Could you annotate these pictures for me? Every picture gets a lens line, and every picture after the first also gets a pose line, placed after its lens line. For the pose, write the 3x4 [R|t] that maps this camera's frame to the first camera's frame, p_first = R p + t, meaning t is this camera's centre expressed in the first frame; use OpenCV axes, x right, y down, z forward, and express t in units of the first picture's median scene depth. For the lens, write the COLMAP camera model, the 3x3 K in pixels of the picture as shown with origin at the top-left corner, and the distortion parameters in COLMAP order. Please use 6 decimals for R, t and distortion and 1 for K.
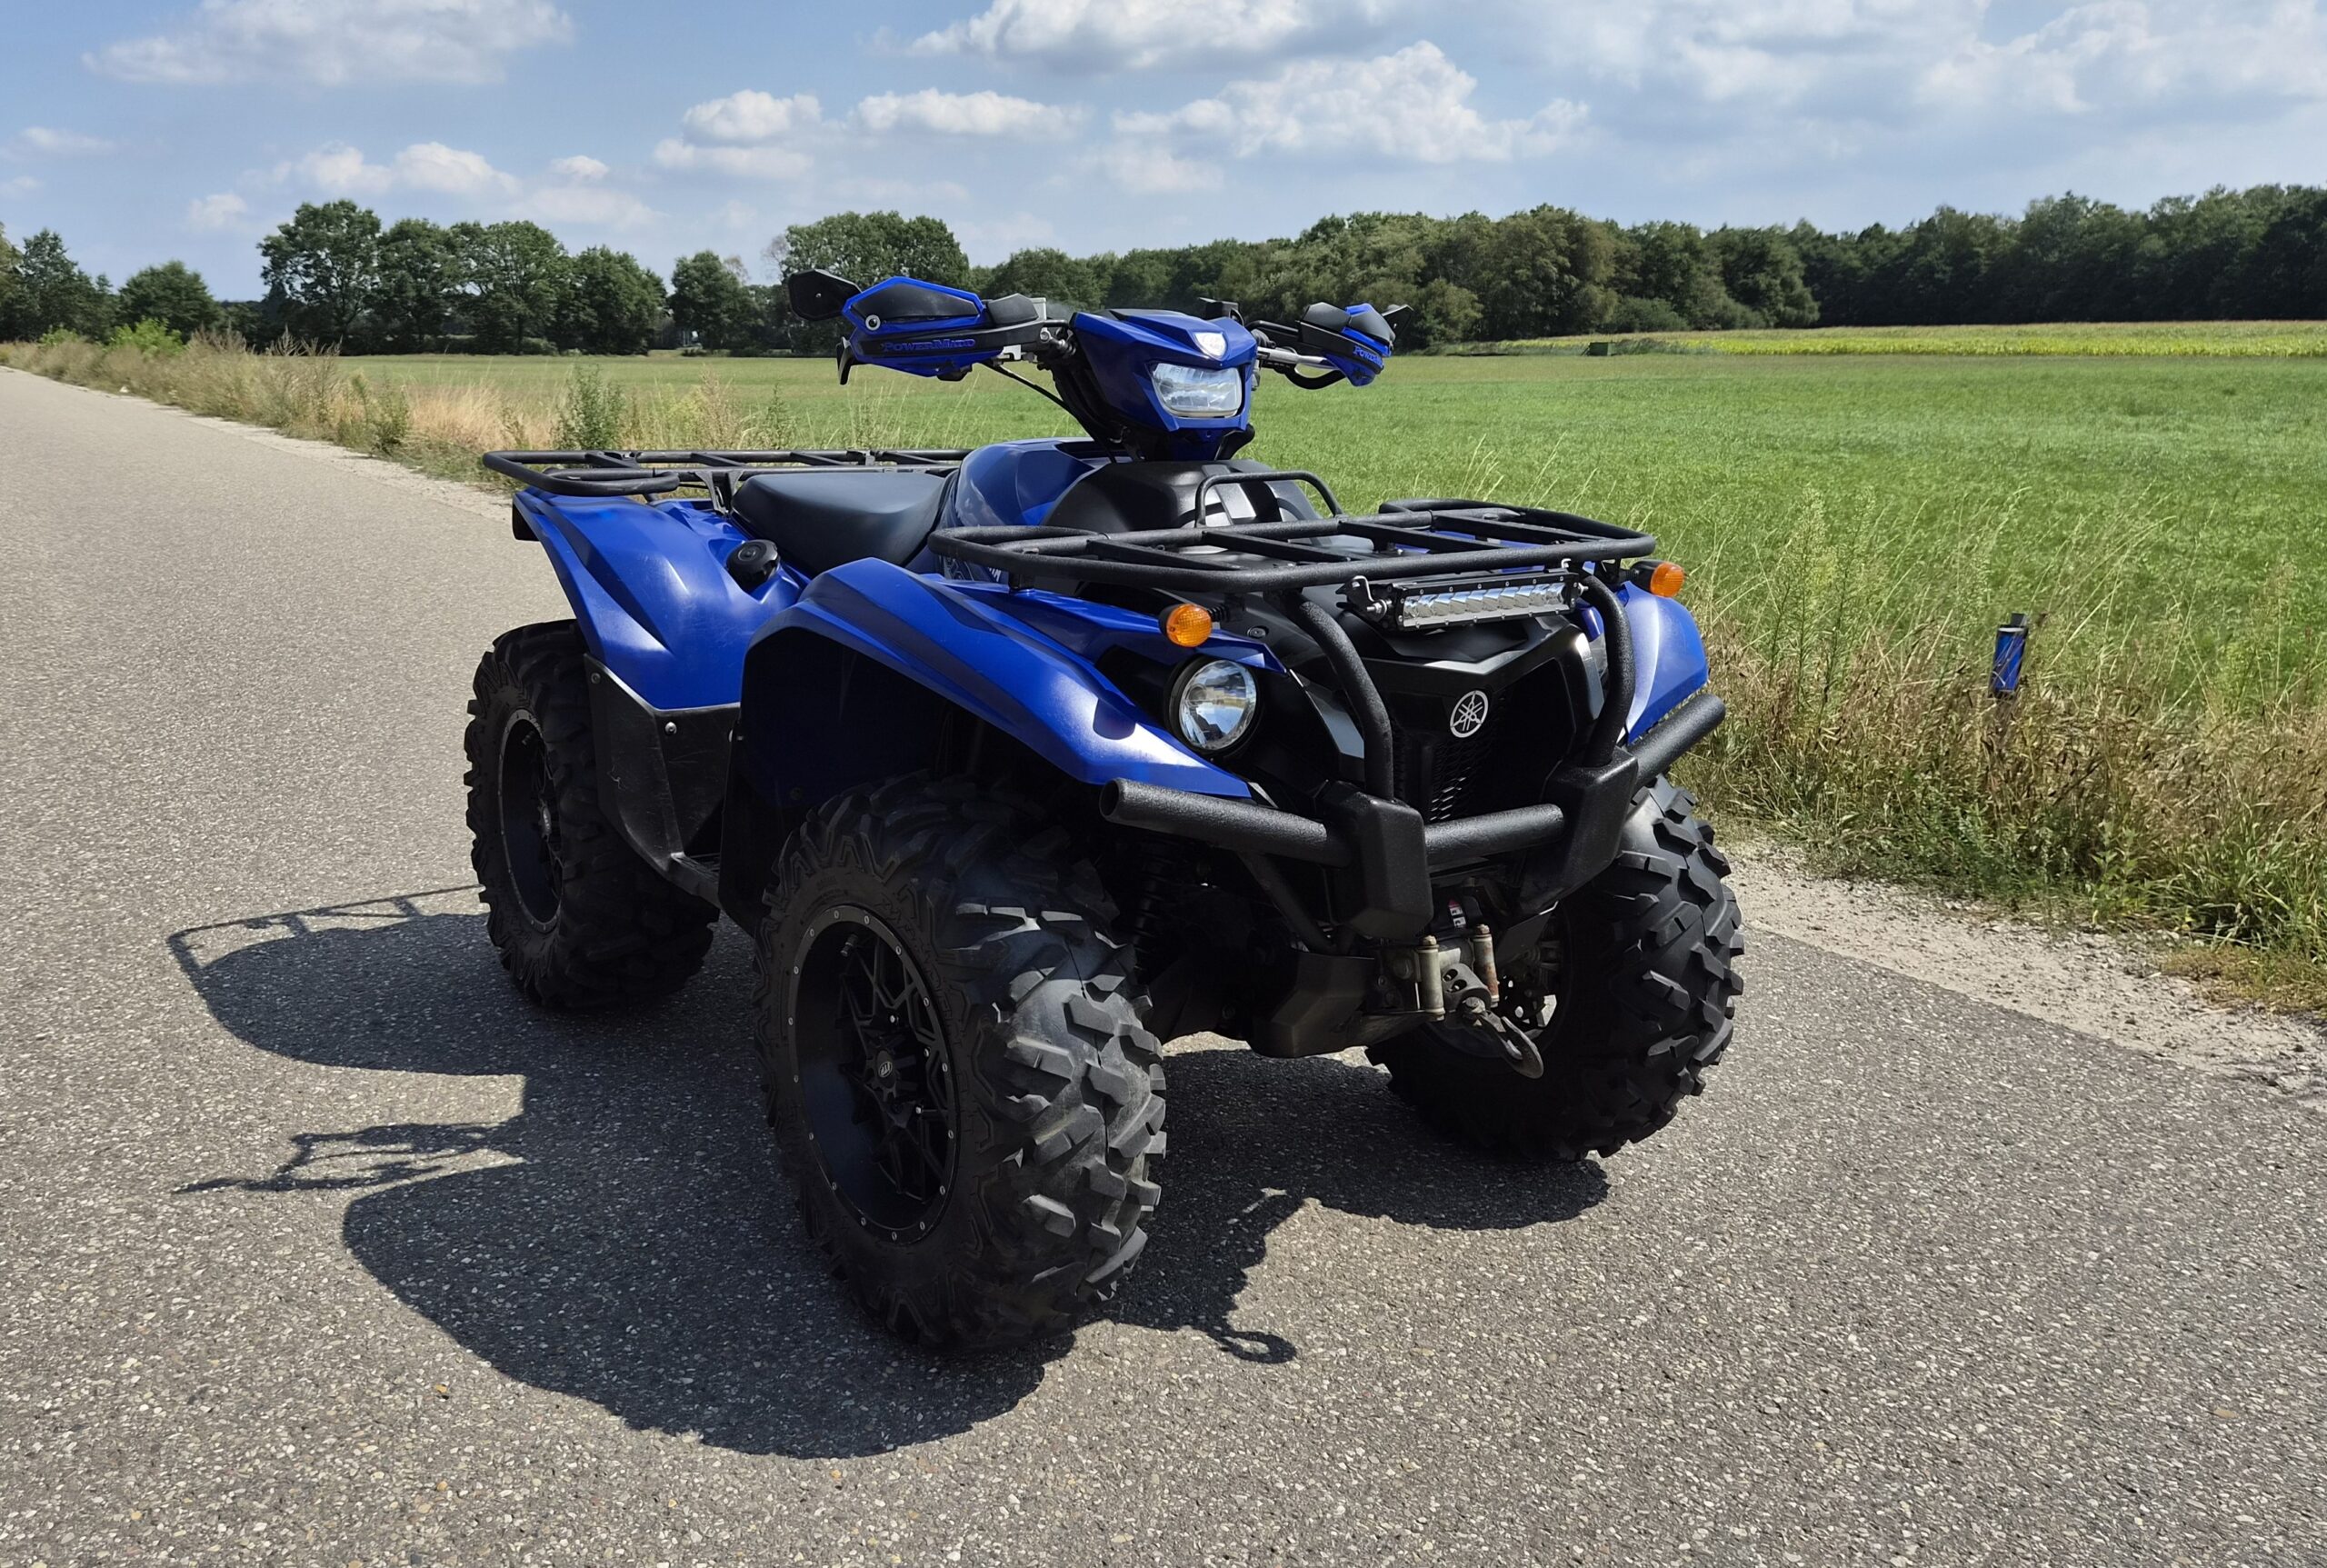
lens RADIAL K [[1832.7, 0, 953.3], [0, 1832.7, 814.1], [0, 0, 1]] dist [0.068312, -0.062811]
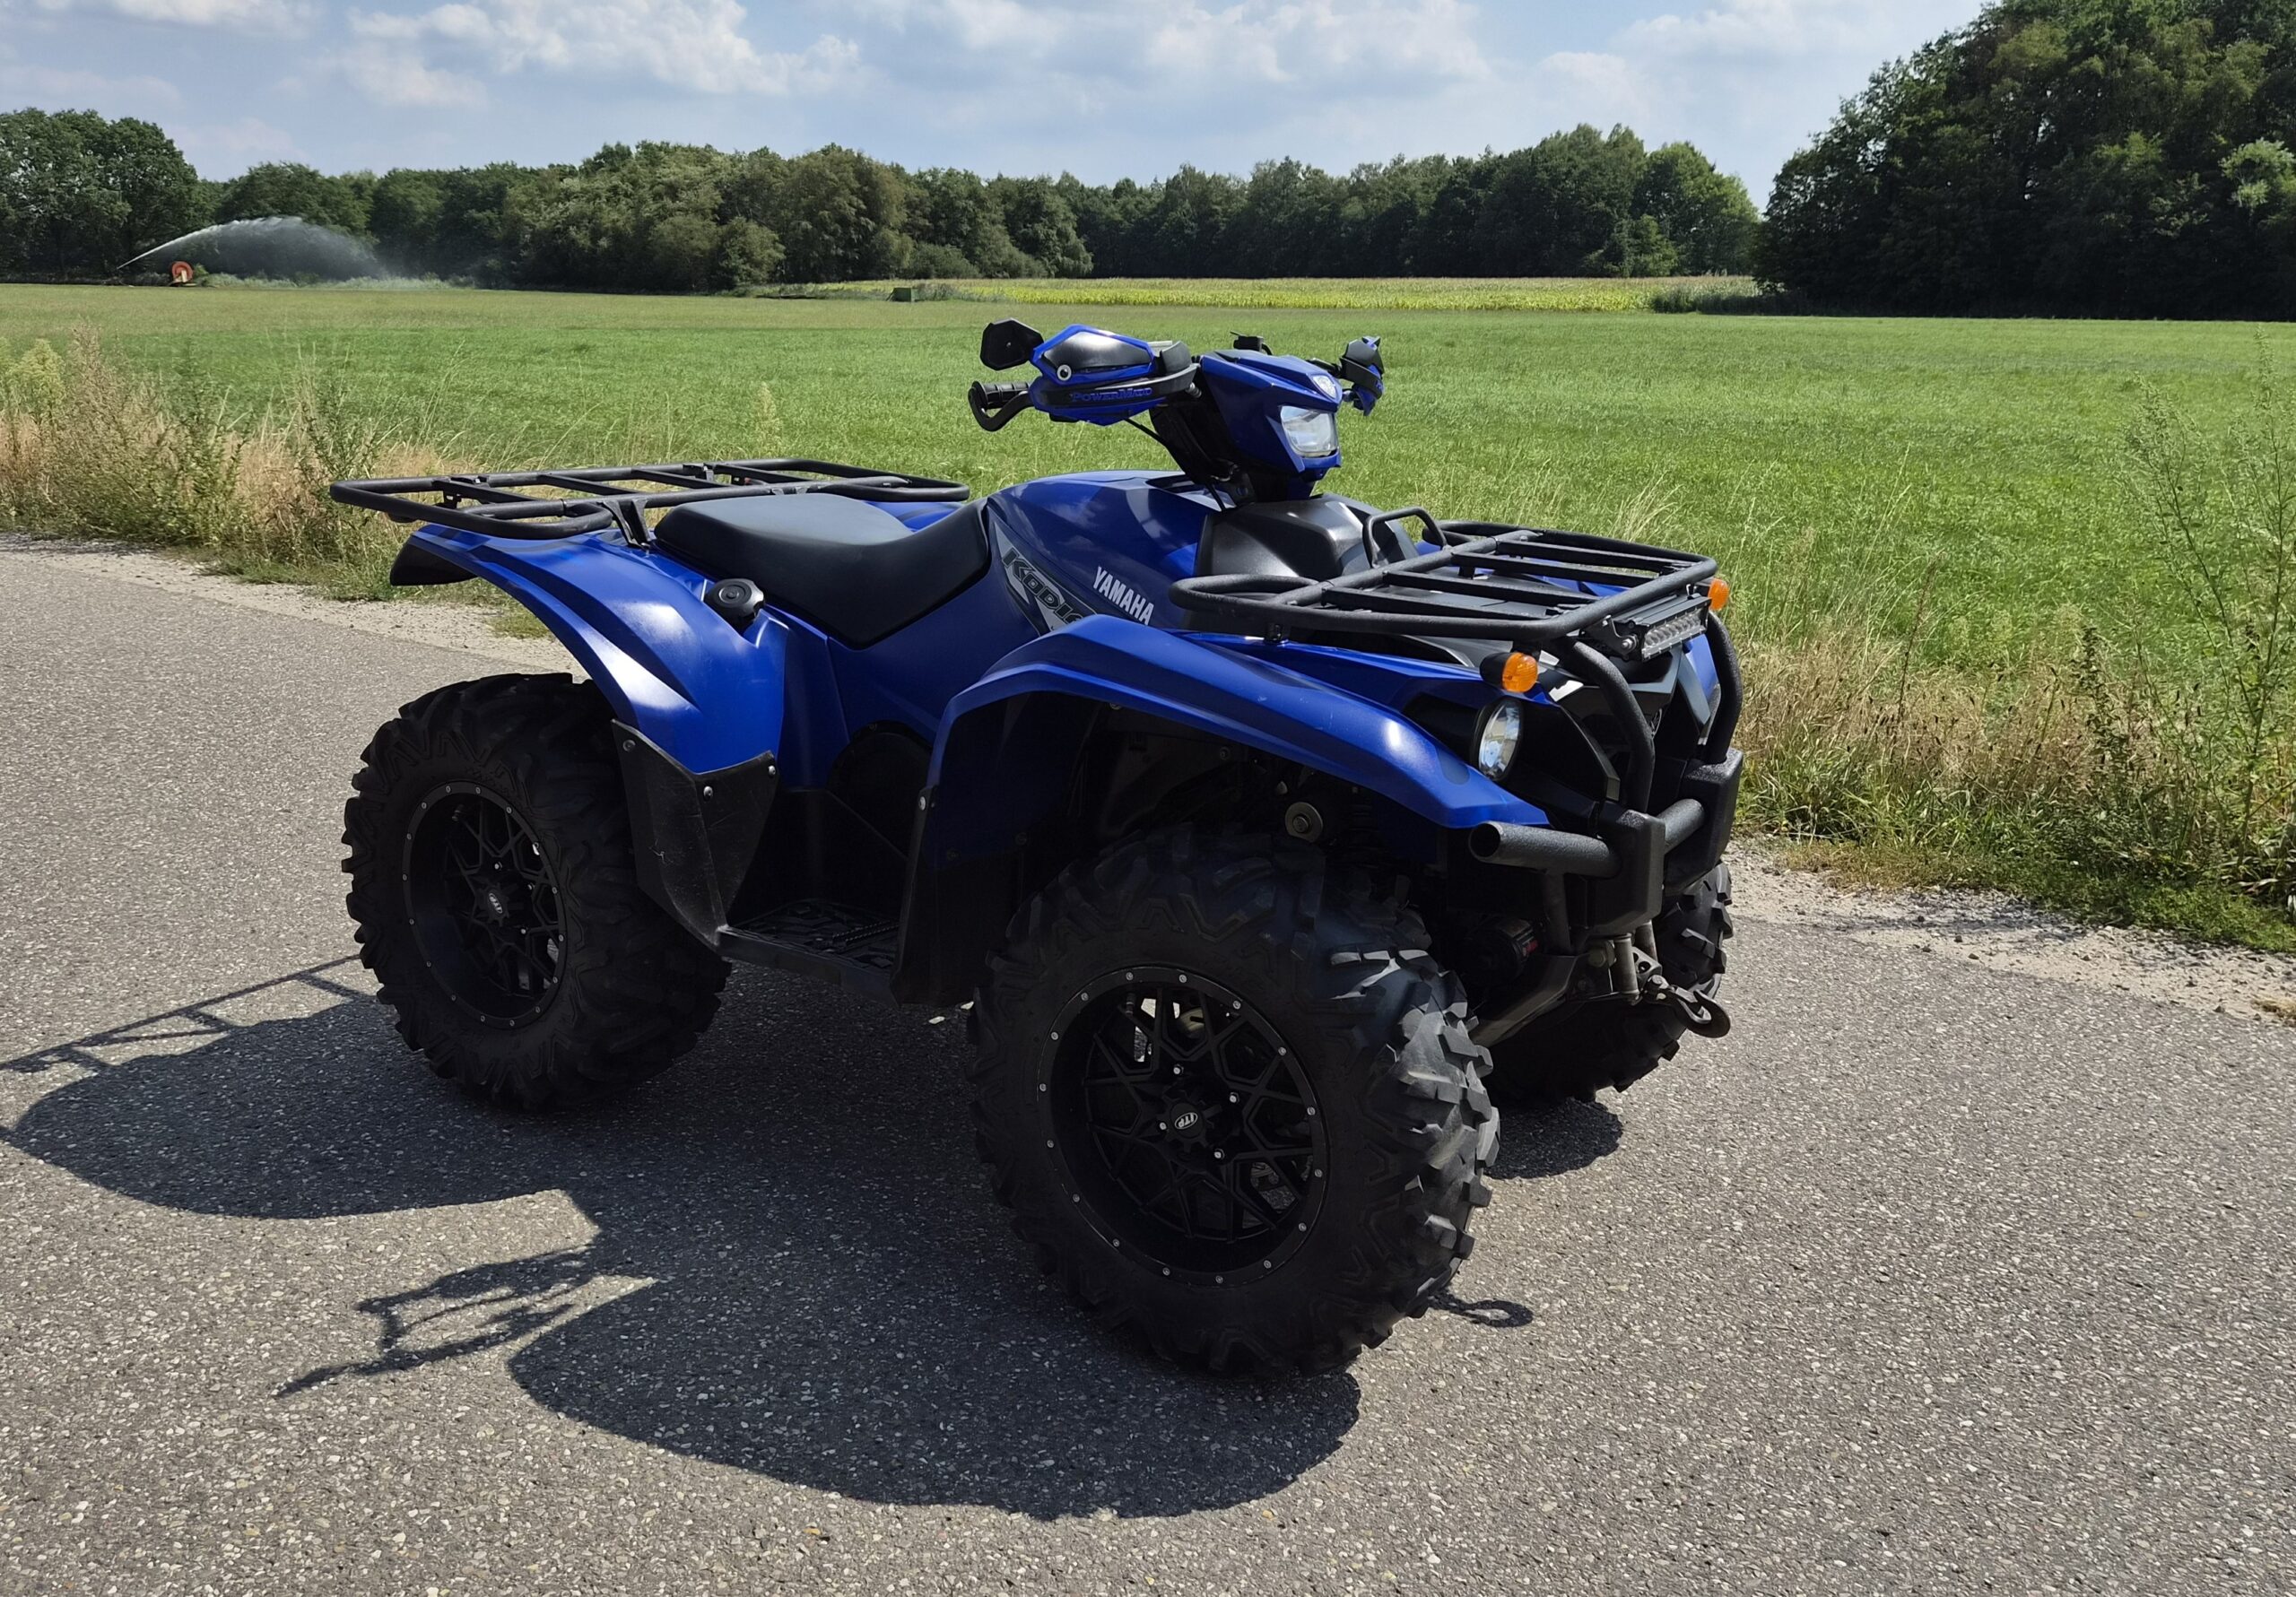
lens RADIAL K [[1892.3, 0, 1076.9], [0, 1892.3, 866.3], [0, 0, 1]] dist [0.072176, -0.072330]
pose [[0.911199, -0.108243, 0.397491, -0.273482], [0.088797, 0.993789, 0.067067, -0.042538], [-0.402282, -0.025815, 0.915152, 0.036908]]
